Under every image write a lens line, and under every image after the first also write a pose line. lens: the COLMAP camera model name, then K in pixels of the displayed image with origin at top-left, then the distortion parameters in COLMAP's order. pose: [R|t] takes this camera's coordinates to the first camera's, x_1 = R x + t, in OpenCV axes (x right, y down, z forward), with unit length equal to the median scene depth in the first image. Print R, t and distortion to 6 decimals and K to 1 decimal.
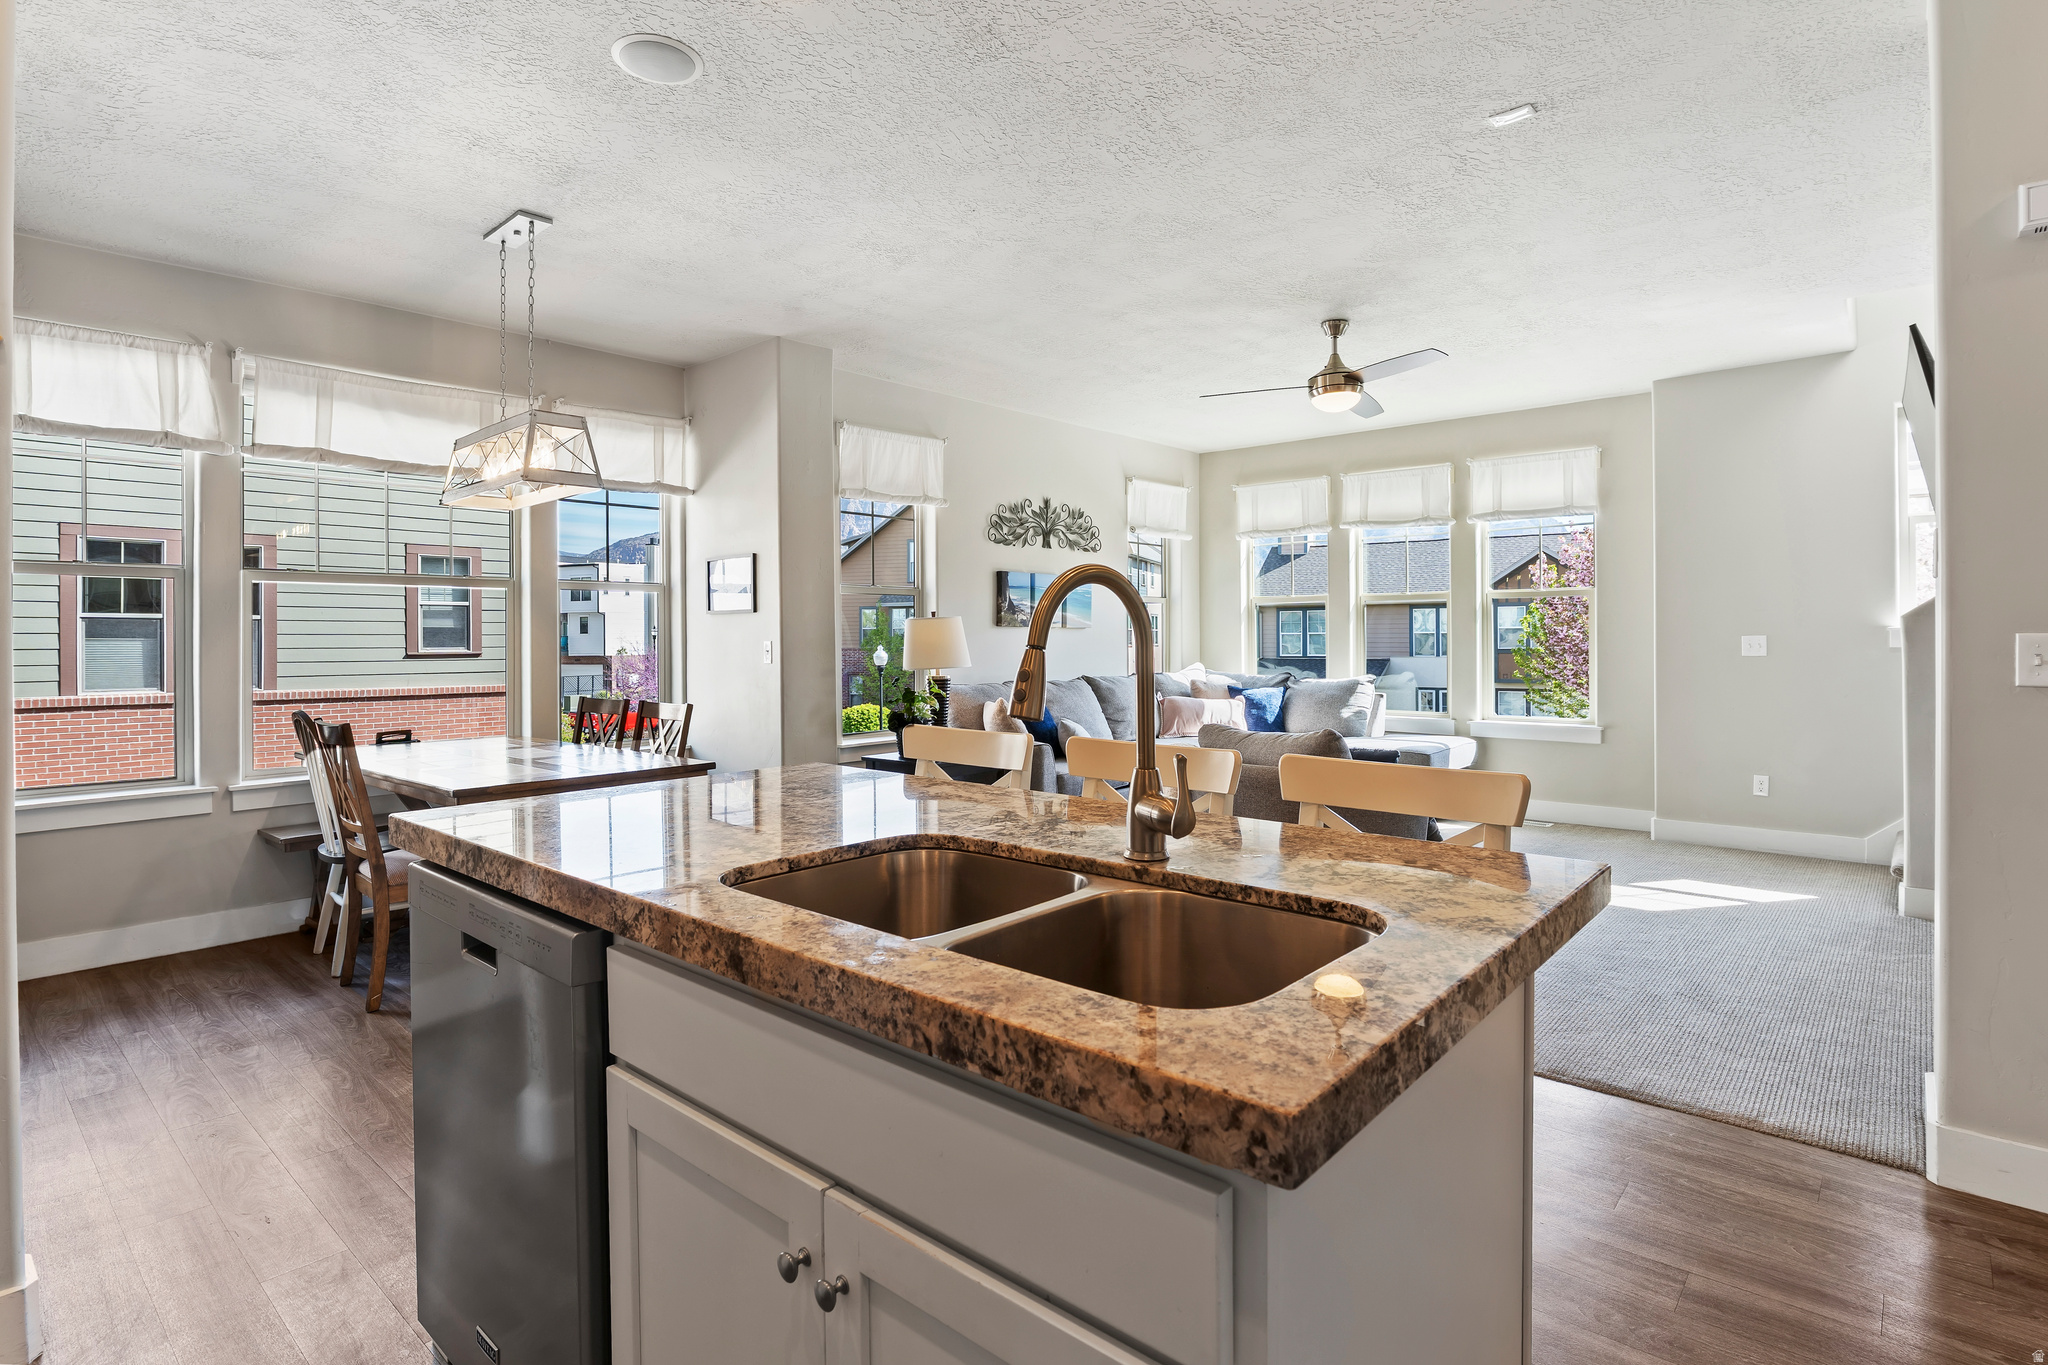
lens RADIAL K [[1035.9, 0, 989.7], [0, 1035.9, 647.2], [0, 0, 1]] dist [-0.017860, -0.001067]
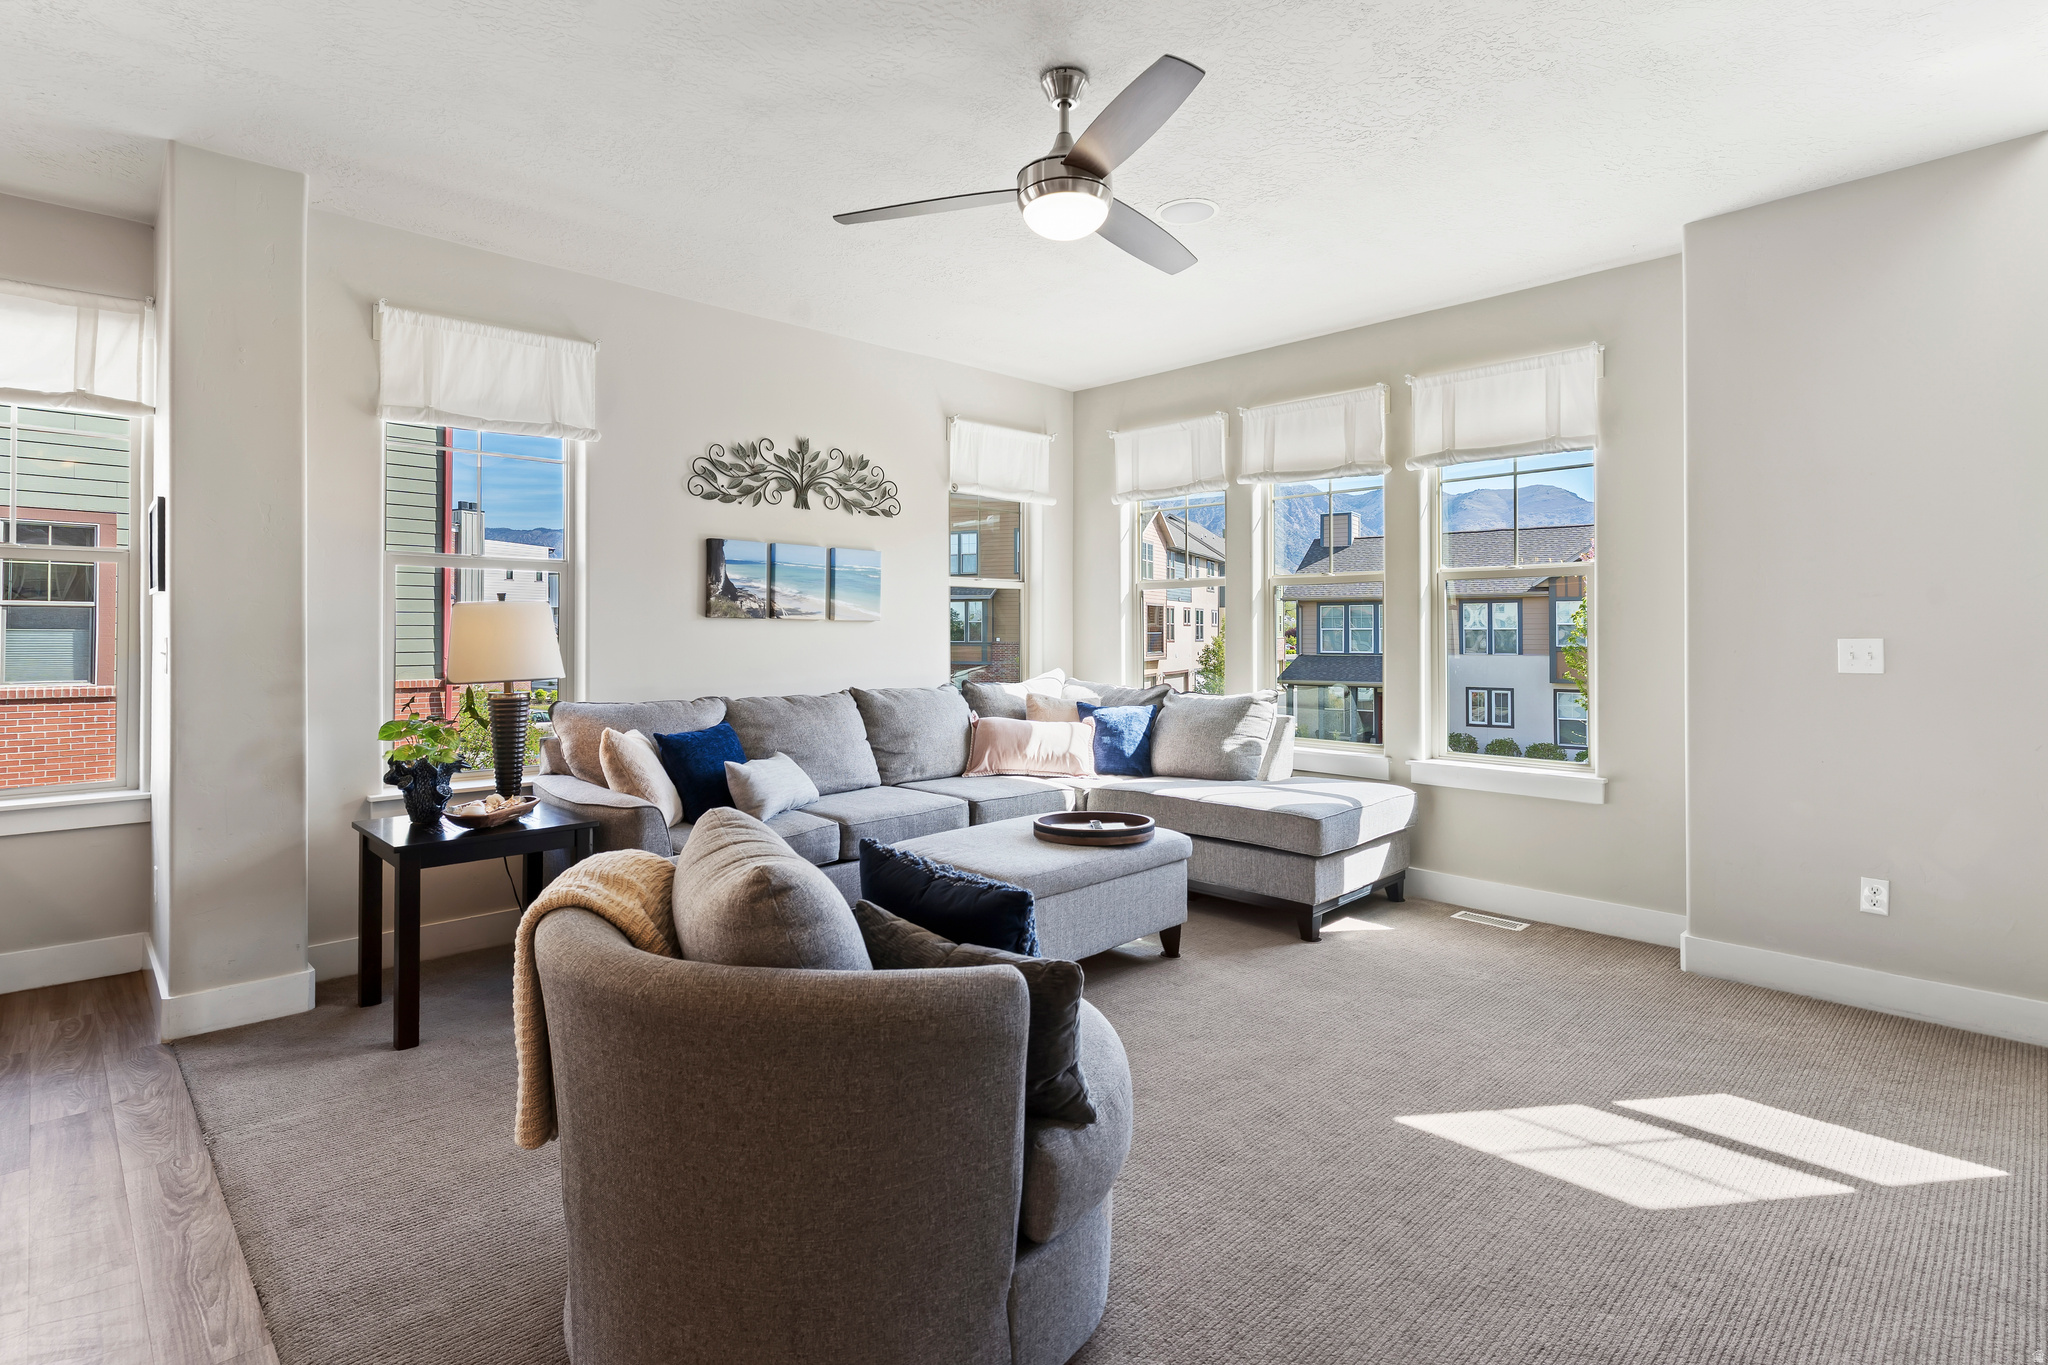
lens RADIAL K [[996.1, 0, 1001.1], [0, 996.1, 630.7], [0, 0, 1]] dist [0.003897, -0.002071]
pose [[0.998062, 0.005988, -0.061943, 0.238841], [-0.006596, 0.999932, -0.009616, -0.005955], [0.061881, 0.010006, 0.998033, 0.329085]]
